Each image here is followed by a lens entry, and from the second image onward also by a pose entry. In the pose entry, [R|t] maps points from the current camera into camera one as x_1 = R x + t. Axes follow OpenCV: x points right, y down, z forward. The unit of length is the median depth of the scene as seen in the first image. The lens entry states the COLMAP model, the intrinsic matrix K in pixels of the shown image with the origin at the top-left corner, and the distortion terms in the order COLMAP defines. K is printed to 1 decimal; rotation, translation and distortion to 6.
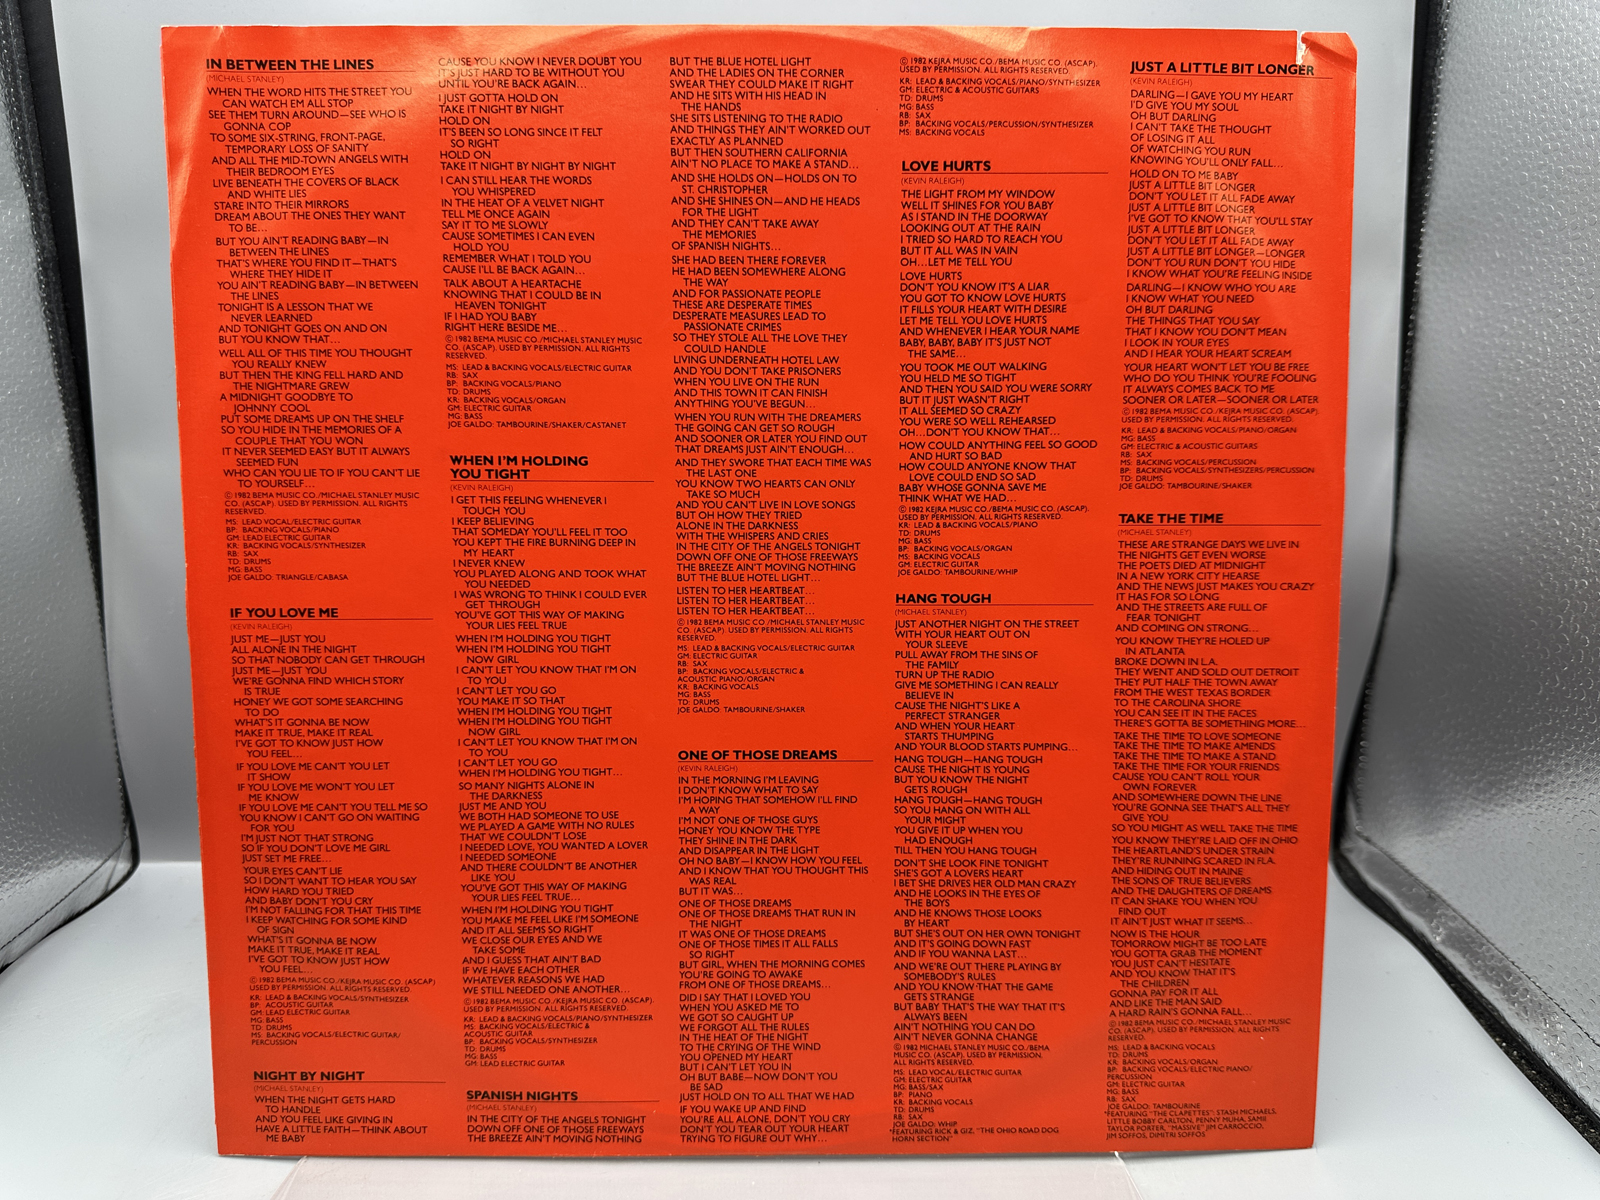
lens RADIAL K [[1164.6, 0, 805.7], [0, 1164.6, 603.9], [0, 0, 1]] dist [-0.043392, 0.011168]
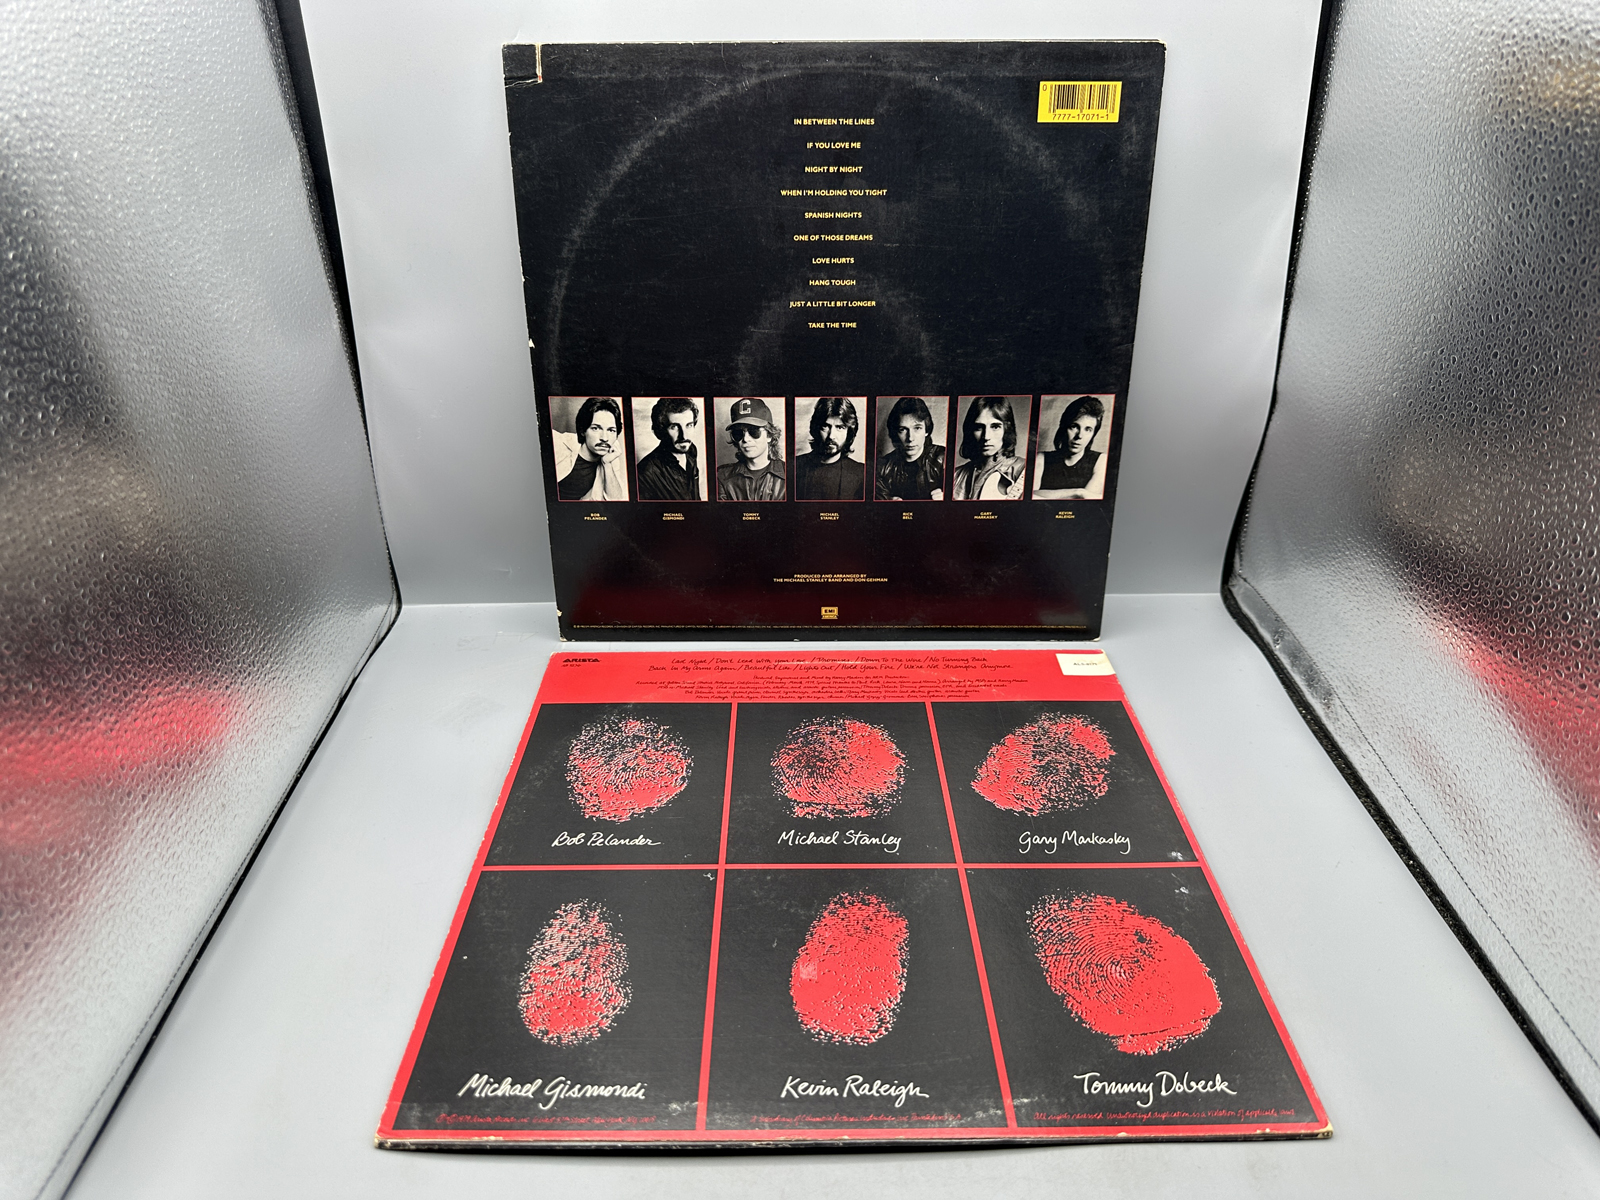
lens RADIAL K [[1164.6, 0, 803.6], [0, 1164.6, 615.1], [0, 0, 1]] dist [-0.043392, 0.011168]
pose [[0.999916, -0.012920, 0.000623, -0.085786], [0.012278, 0.963164, 0.268634, -0.174575], [-0.004071, -0.268604, 0.963242, -0.484252]]
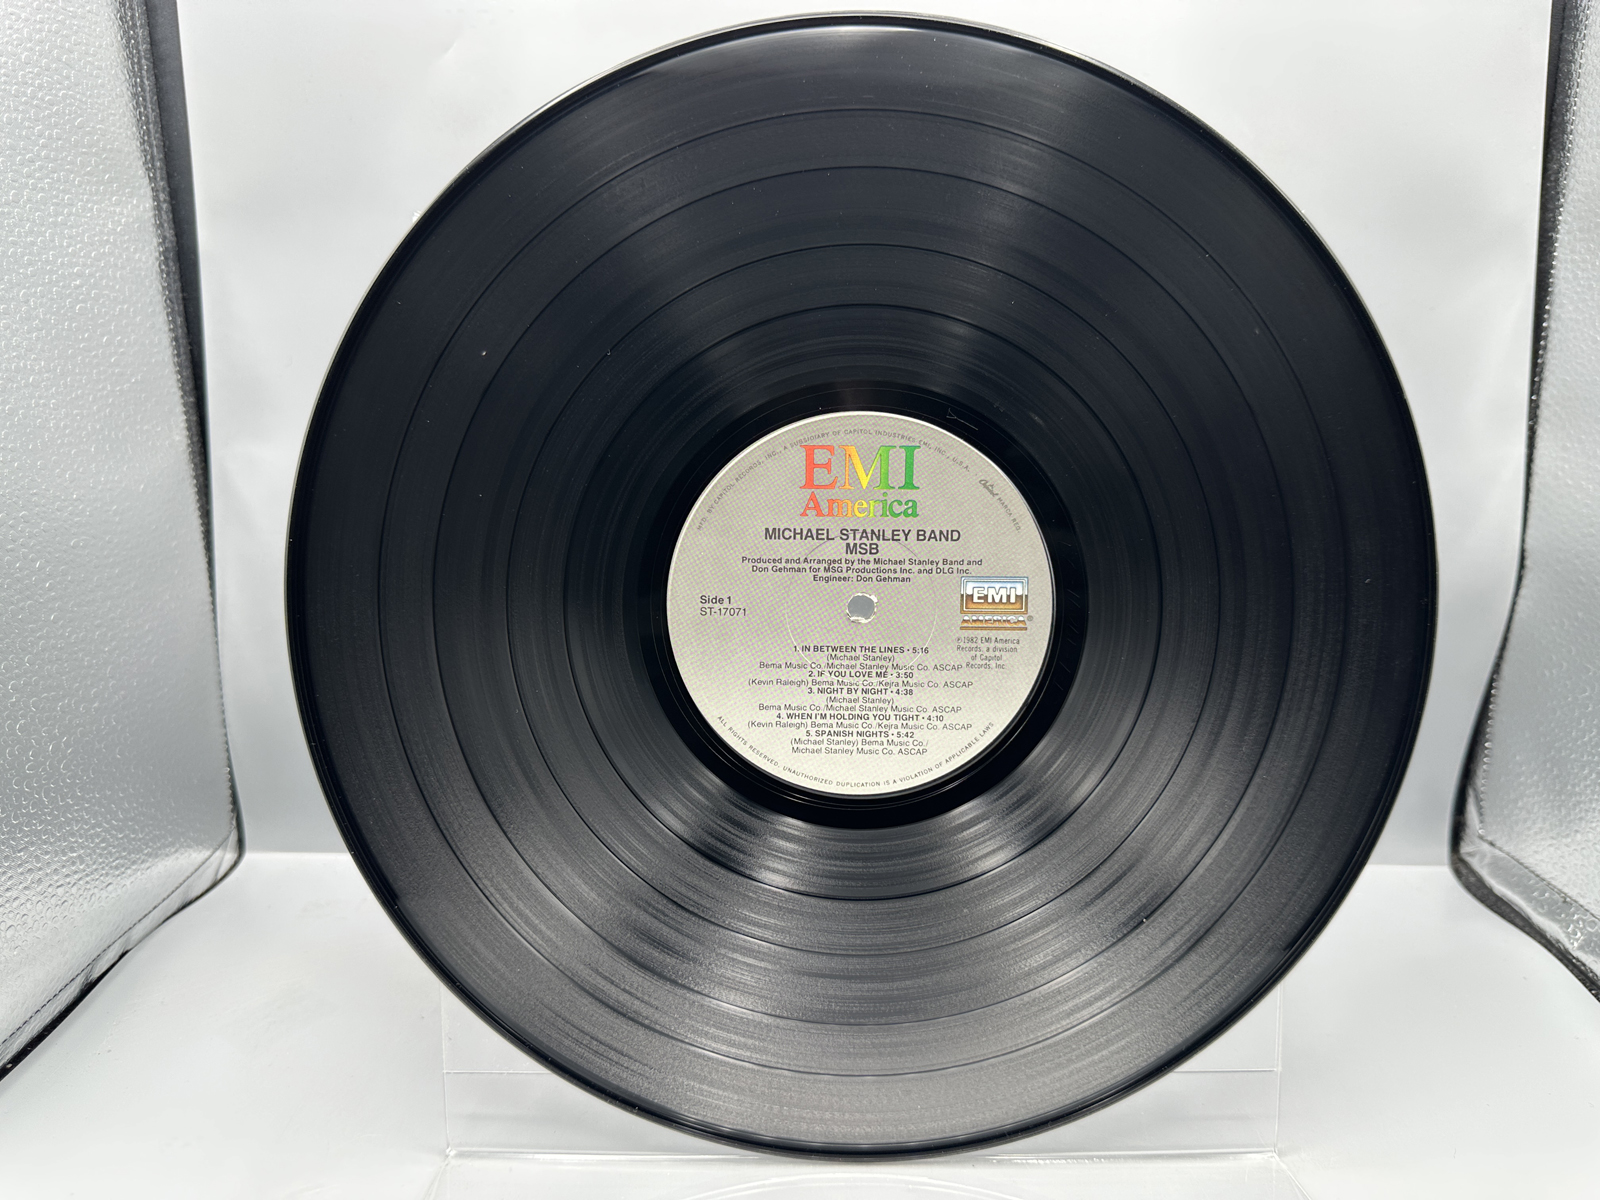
lens RADIAL K [[1164.6, 0, 800.3], [0, 1164.6, 607.9], [0, 0, 1]] dist [-0.043392, 0.011168]
pose [[0.999515, 0.006697, -0.030421, -0.078108], [-0.006878, 0.999959, -0.005845, 0.016584], [0.030381, 0.006051, 0.999520, 0.010724]]
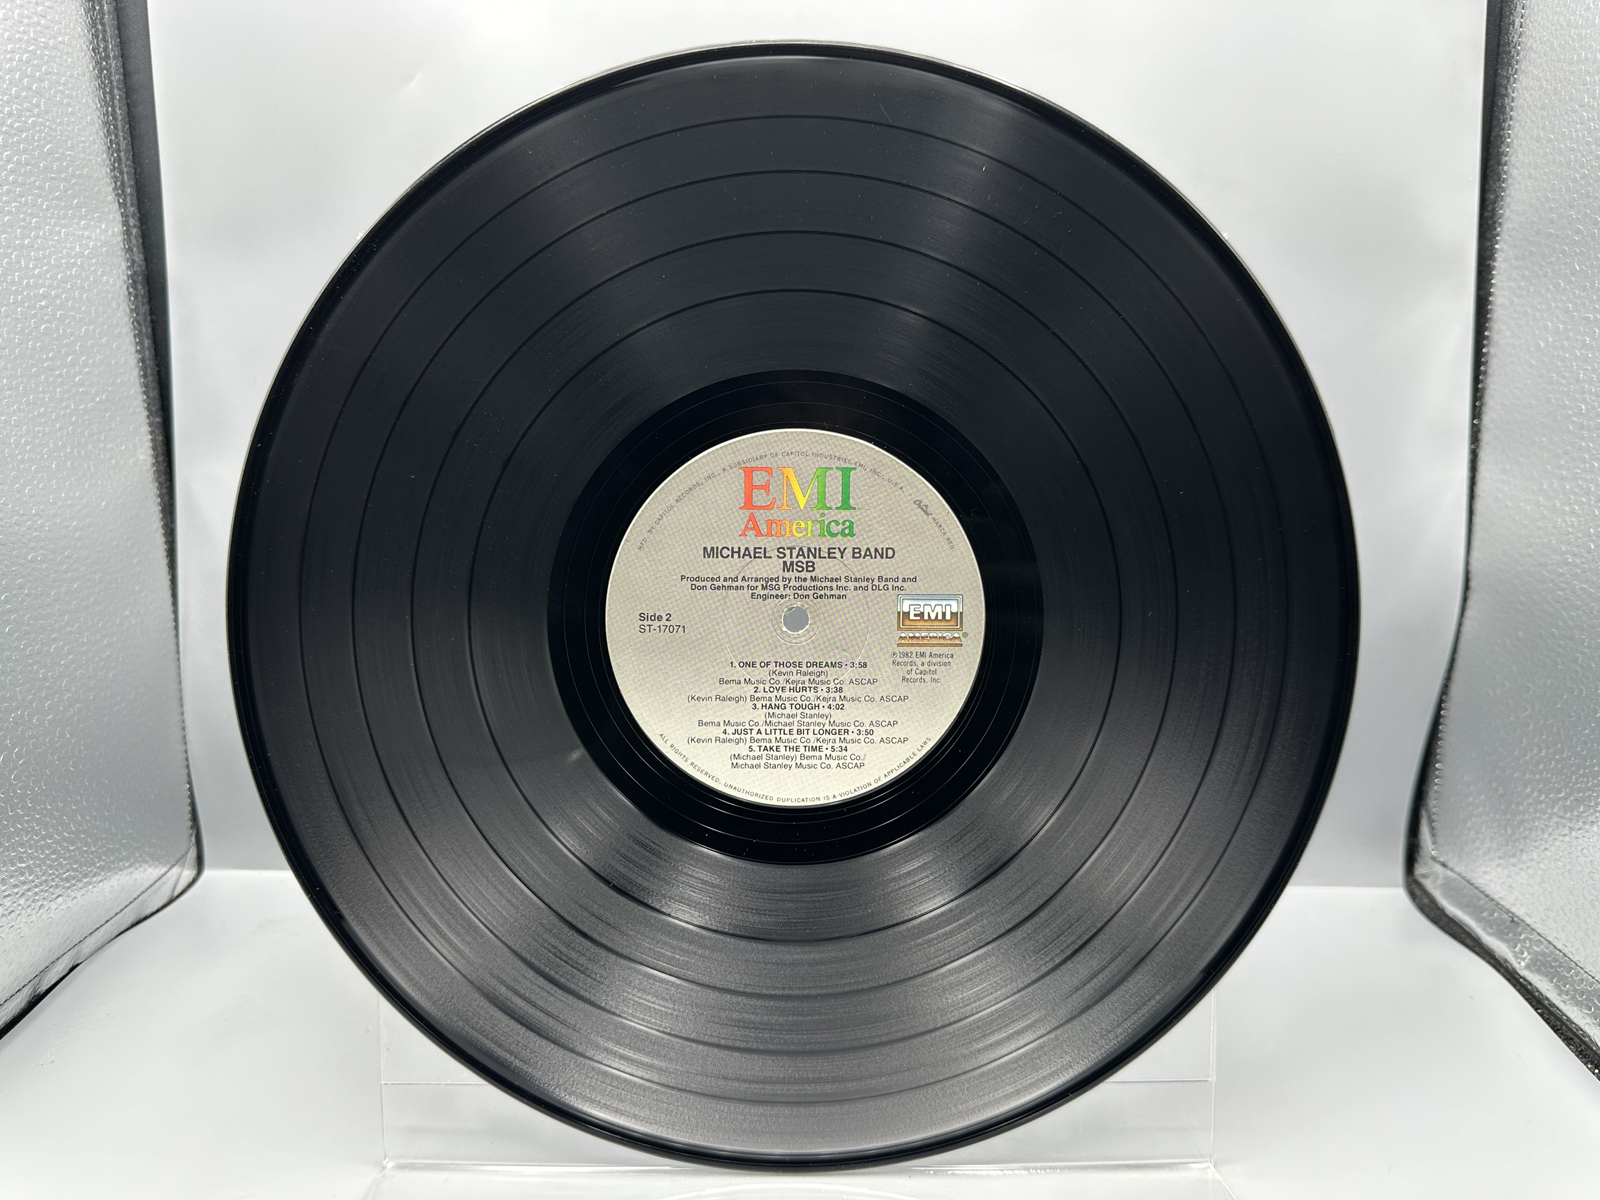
lens RADIAL K [[1164.6, 0, 802.6], [0, 1164.6, 602.7], [0, 0, 1]] dist [-0.043392, 0.011168]
pose [[0.999533, 0.009451, -0.029065, -0.034511], [-0.010595, 0.999165, -0.039454, 0.029895], [0.028667, 0.039743, 0.998799, 0.000081]]
